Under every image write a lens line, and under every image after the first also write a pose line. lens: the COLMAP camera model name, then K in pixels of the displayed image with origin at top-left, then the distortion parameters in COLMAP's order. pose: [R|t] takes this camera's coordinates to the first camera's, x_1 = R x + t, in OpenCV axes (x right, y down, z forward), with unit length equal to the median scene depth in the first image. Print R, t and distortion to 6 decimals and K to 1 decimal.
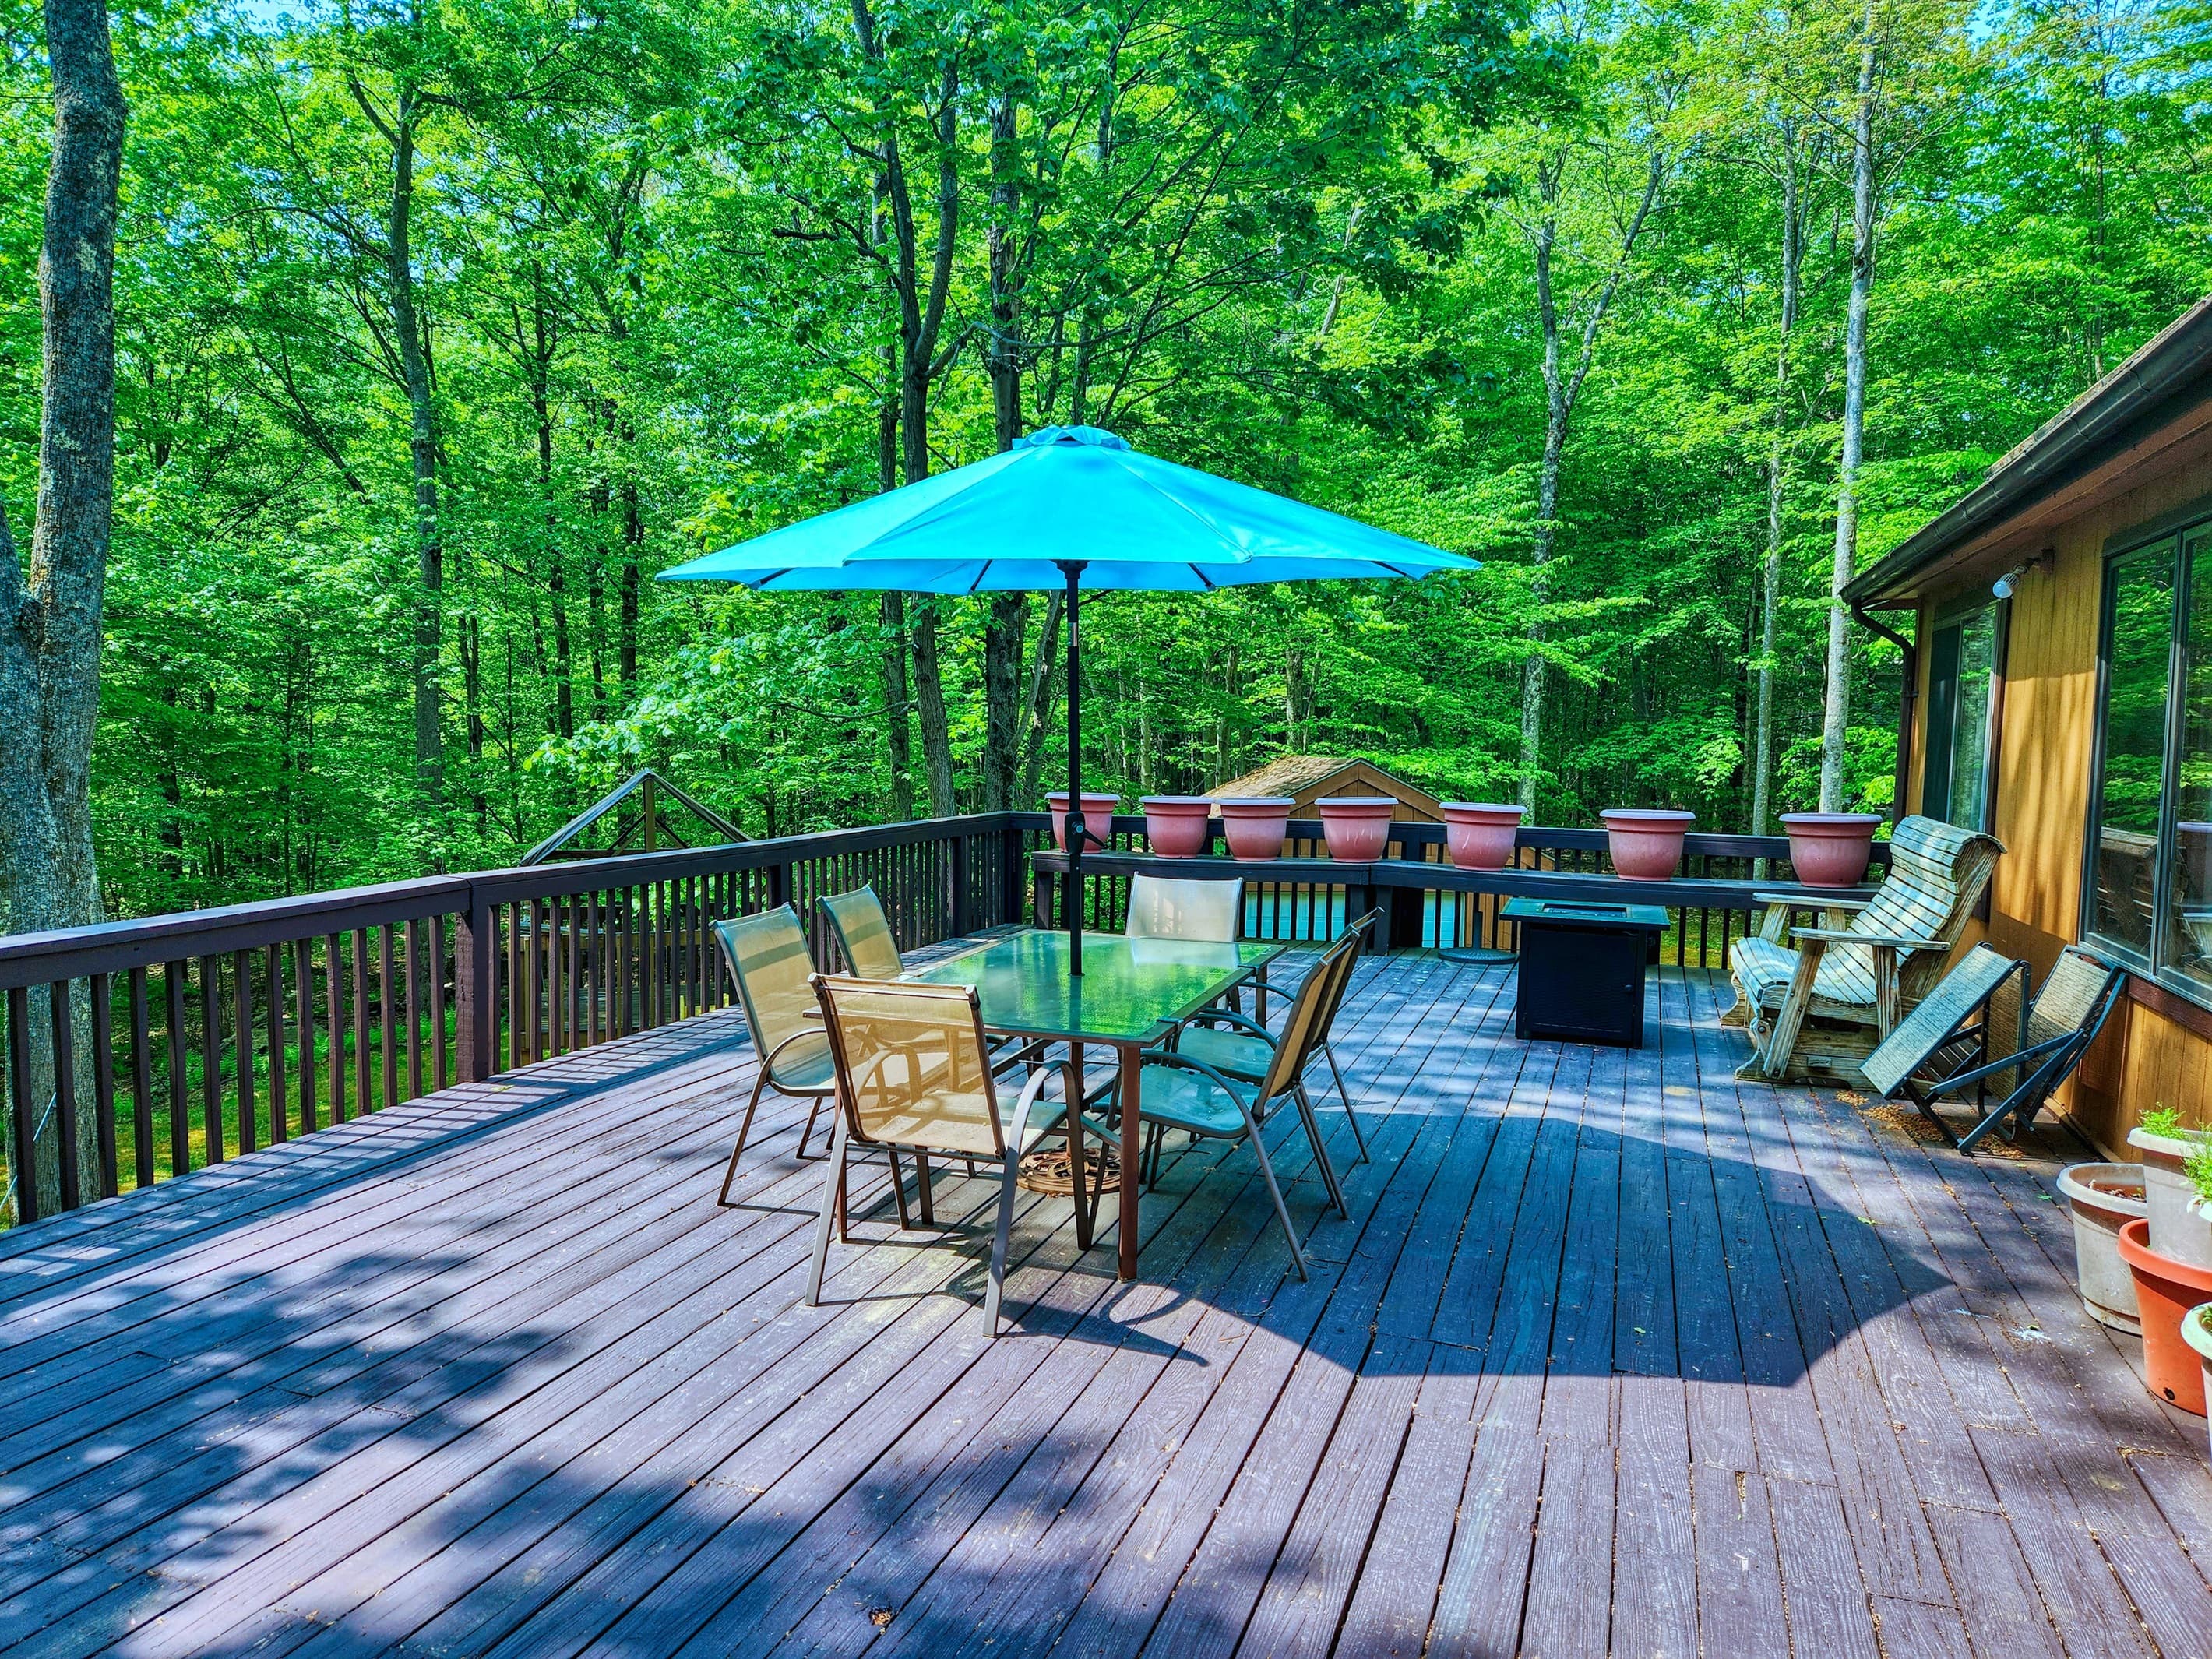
lens RADIAL K [[1552.7, 0, 1106.0], [0, 1552.7, 829.5], [0, 0, 1]] dist [0.025173, -0.003388]
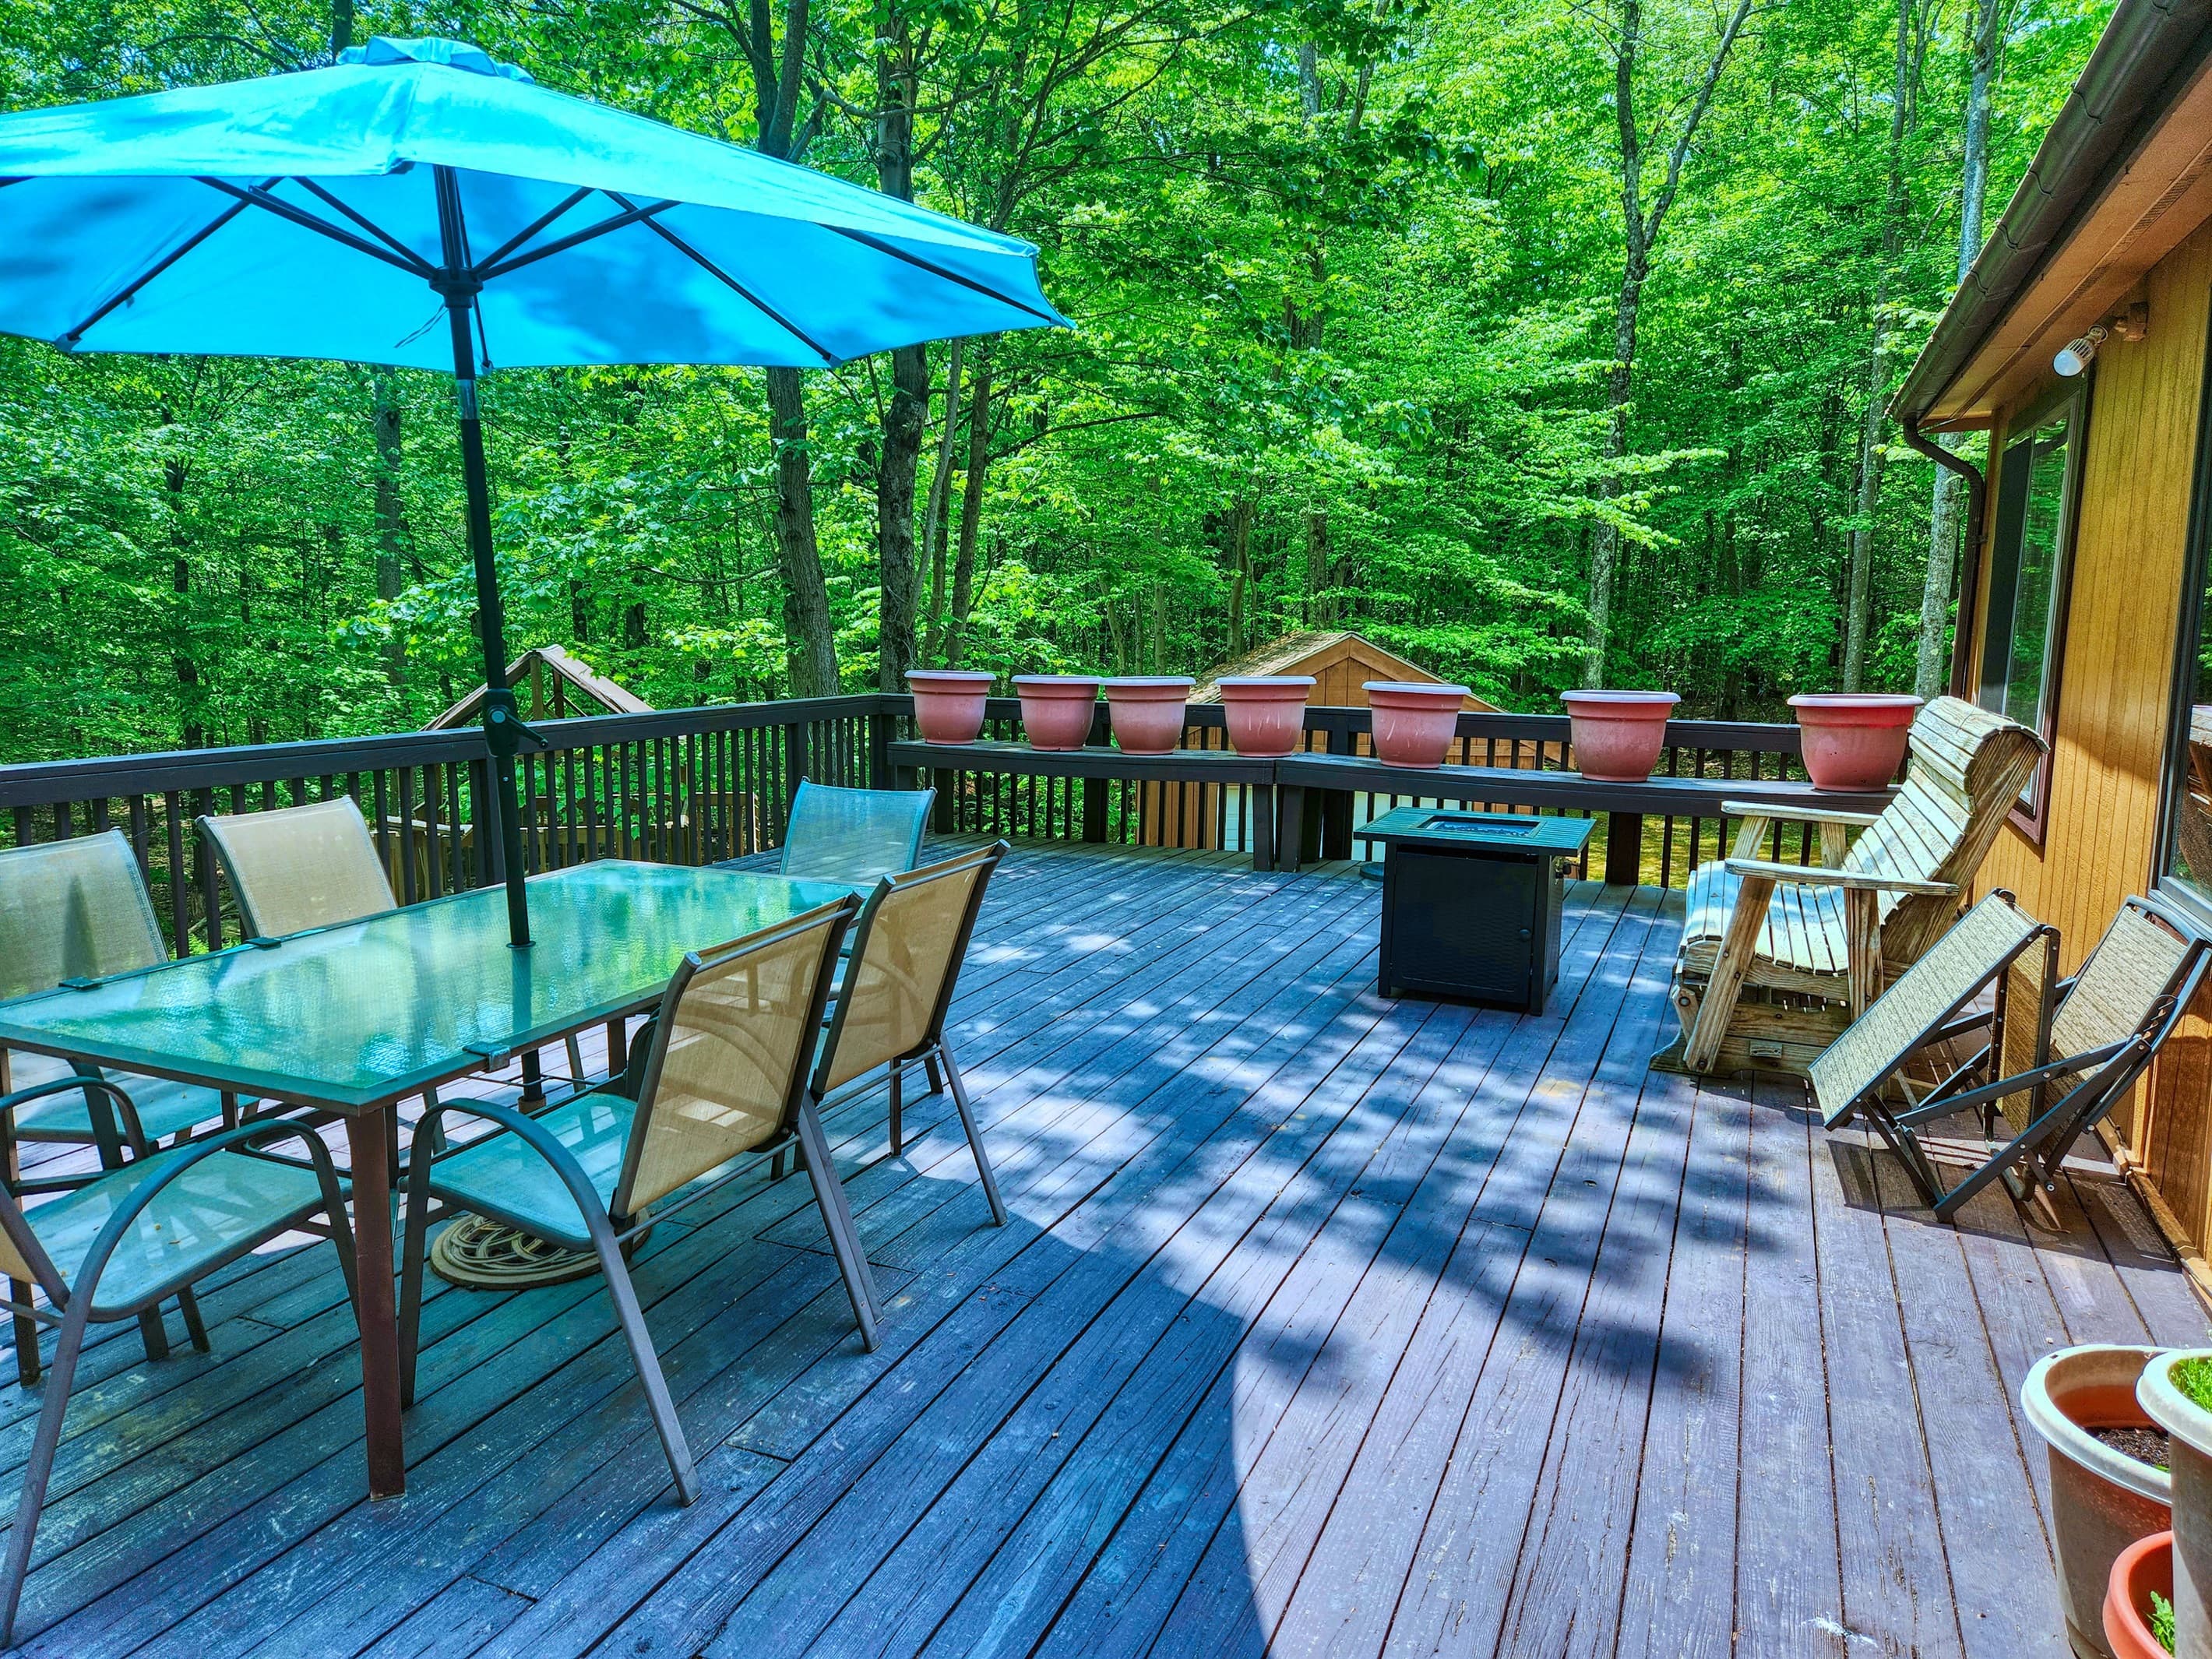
lens RADIAL K [[1536.0, 0, 1106.0], [0, 1536.0, 829.5], [0, 0, 1]] dist [0.004853, 0.007274]
pose [[0.997186, 0.005466, -0.074774, 0.183734], [0.000219, 0.997123, 0.075802, -0.001967], [0.074973, -0.075605, 0.994315, 0.258255]]
